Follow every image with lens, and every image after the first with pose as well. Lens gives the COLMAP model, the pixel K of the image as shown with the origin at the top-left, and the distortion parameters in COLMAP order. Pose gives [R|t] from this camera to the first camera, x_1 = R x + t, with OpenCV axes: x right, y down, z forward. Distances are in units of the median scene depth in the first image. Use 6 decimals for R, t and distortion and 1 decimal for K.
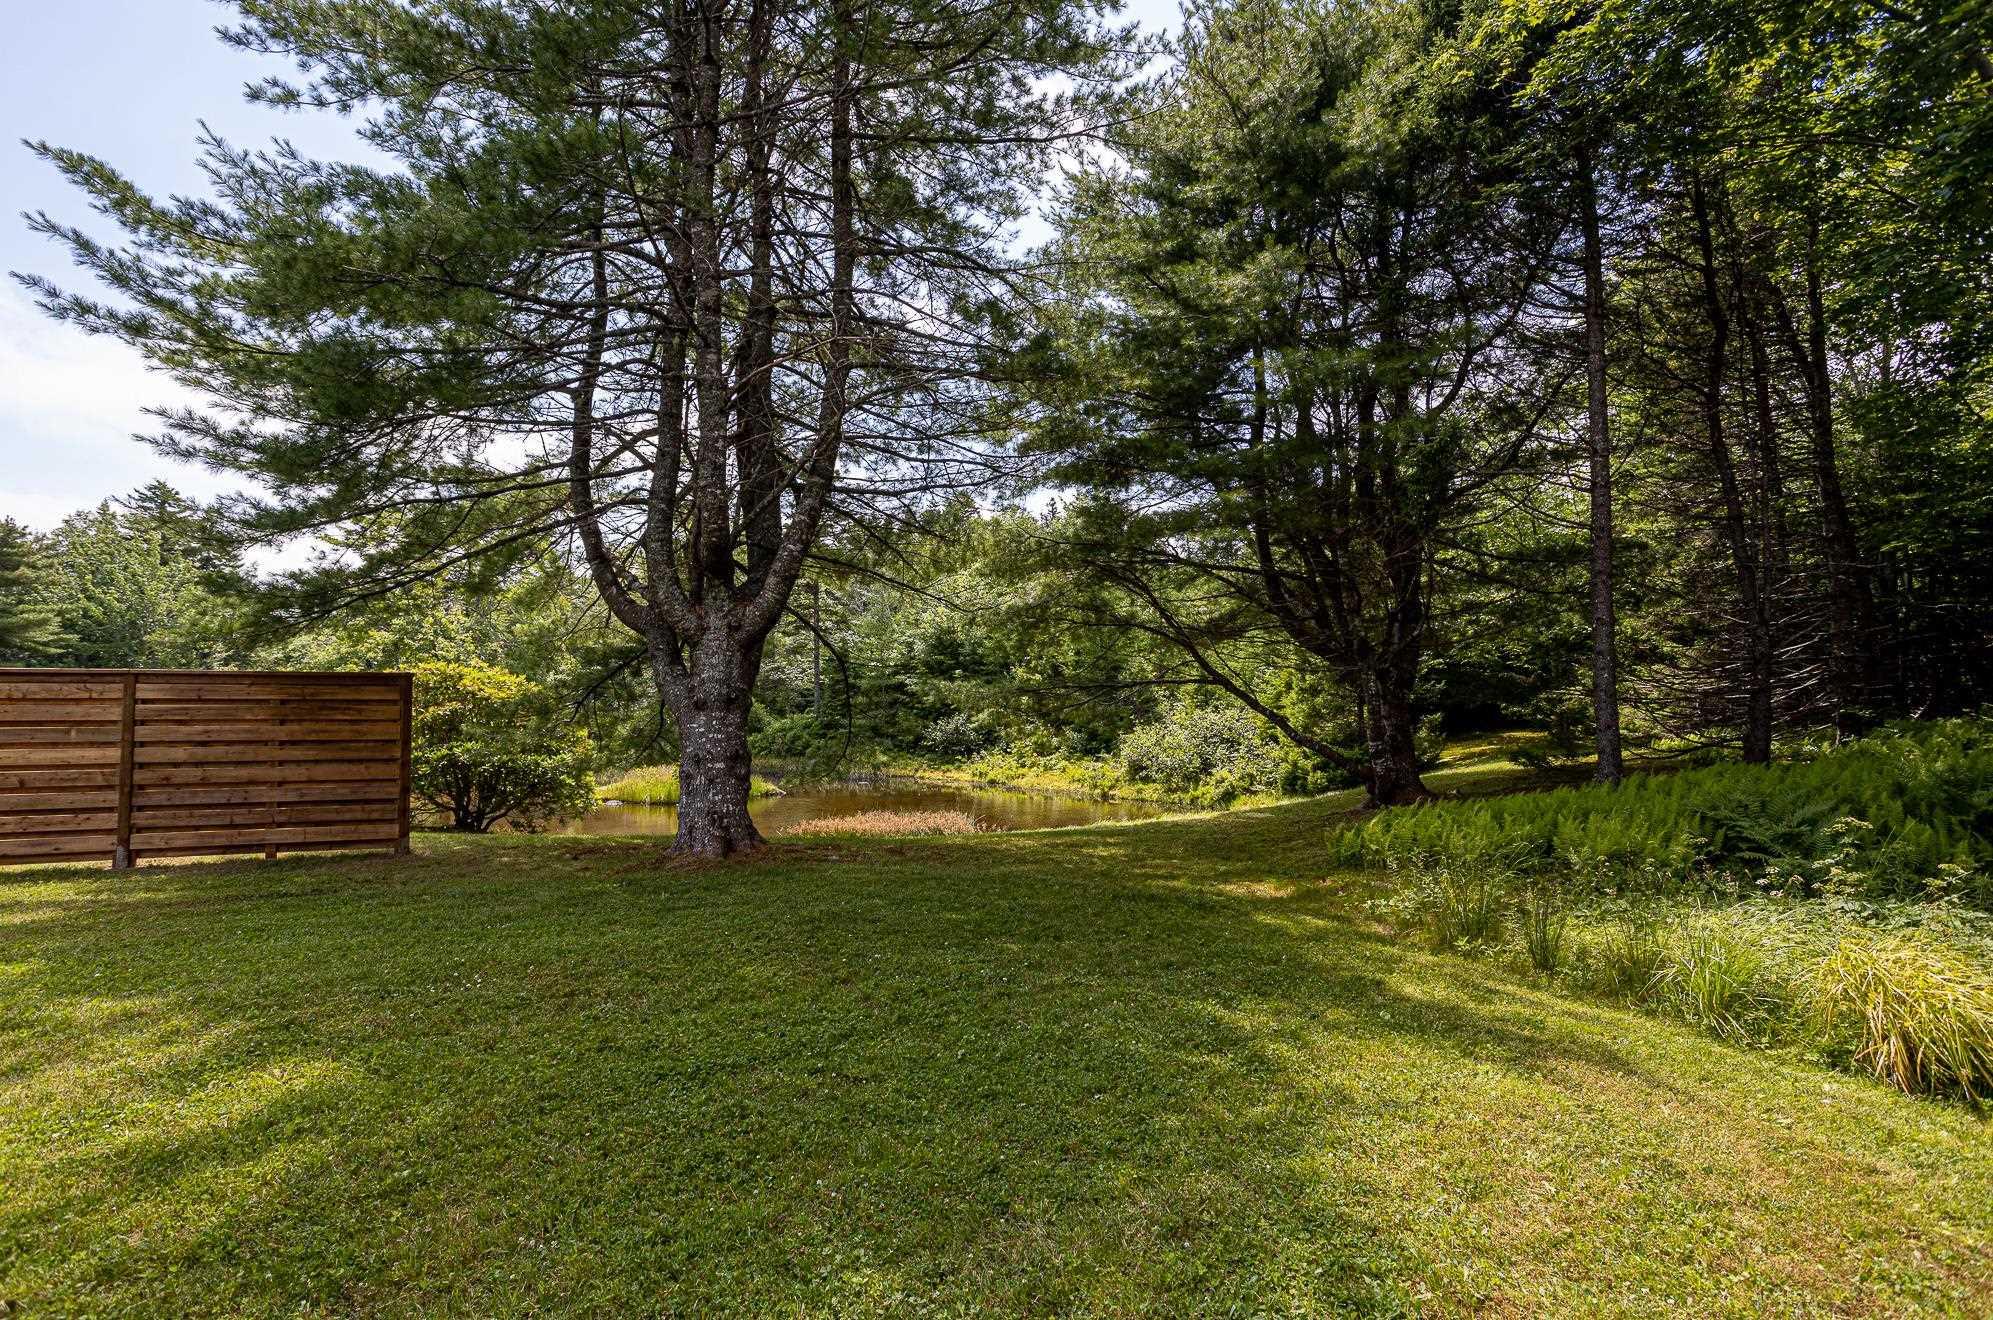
lens RADIAL K [[1018.4, 0, 1001.5], [0, 1018.4, 659.3], [0, 0, 1]] dist [-0.002649, 0.001062]
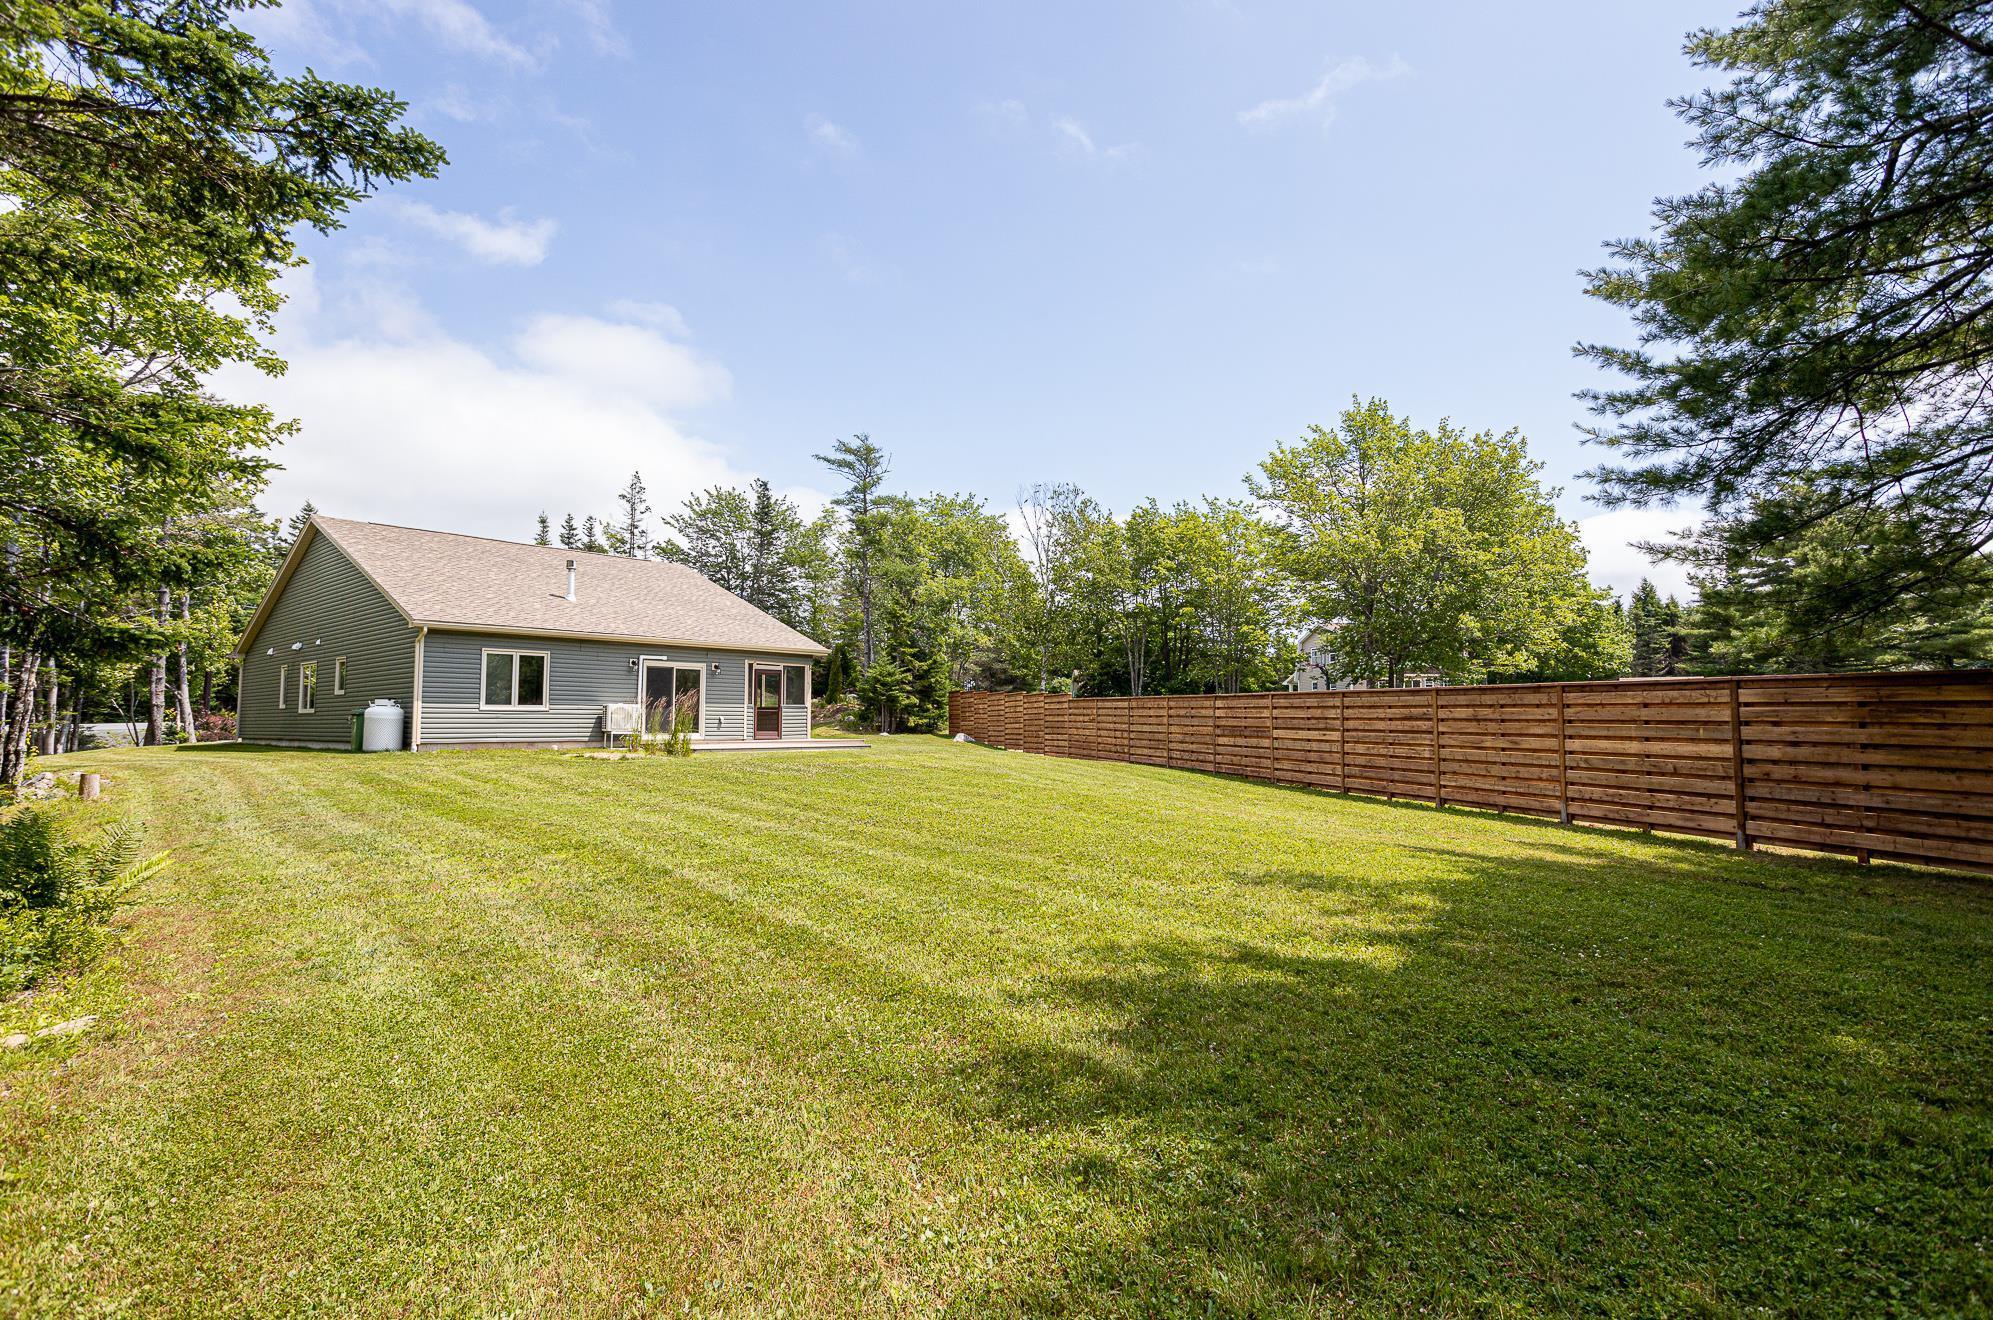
lens RADIAL K [[1018.4, 0, 999.0], [0, 1018.4, 672.7], [0, 0, 1]] dist [-0.002649, 0.001062]
pose [[-0.152190, -0.042877, -0.987421, 0.410852], [0.034304, 0.998227, -0.048633, 0.032345], [0.987756, -0.041274, -0.150449, 0.346029]]
